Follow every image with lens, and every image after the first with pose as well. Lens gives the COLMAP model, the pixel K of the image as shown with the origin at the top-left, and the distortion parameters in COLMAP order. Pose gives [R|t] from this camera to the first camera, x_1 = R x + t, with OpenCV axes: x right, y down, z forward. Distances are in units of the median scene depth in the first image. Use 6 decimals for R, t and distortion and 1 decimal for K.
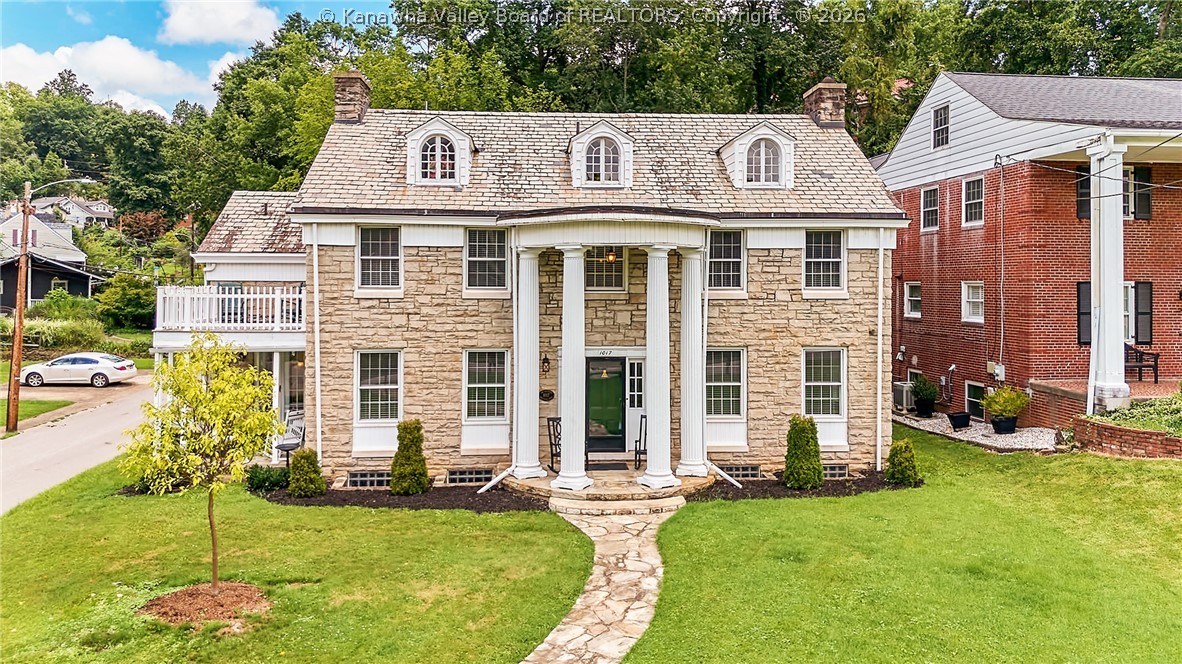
lens RADIAL K [[841.1, 0, 589.8], [0, 841.1, 301.6], [0, 0, 1]] dist [0.067386, -0.080670]
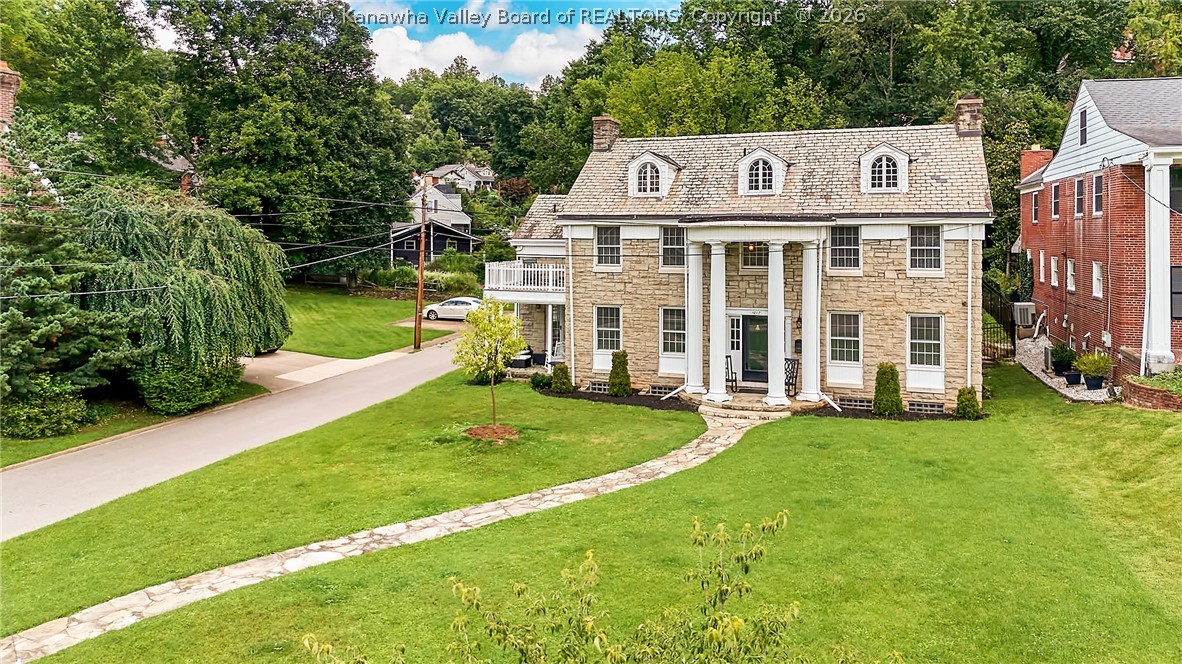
lens RADIAL K [[841.1, 0, 589.8], [0, 841.1, 301.6], [0, 0, 1]] dist [0.067386, -0.080670]
pose [[0.919647, 0.030544, -0.391558, 0.319705], [-0.007053, 0.998095, 0.061294, -0.043512], [0.392684, -0.053608, 0.918110, -0.425768]]
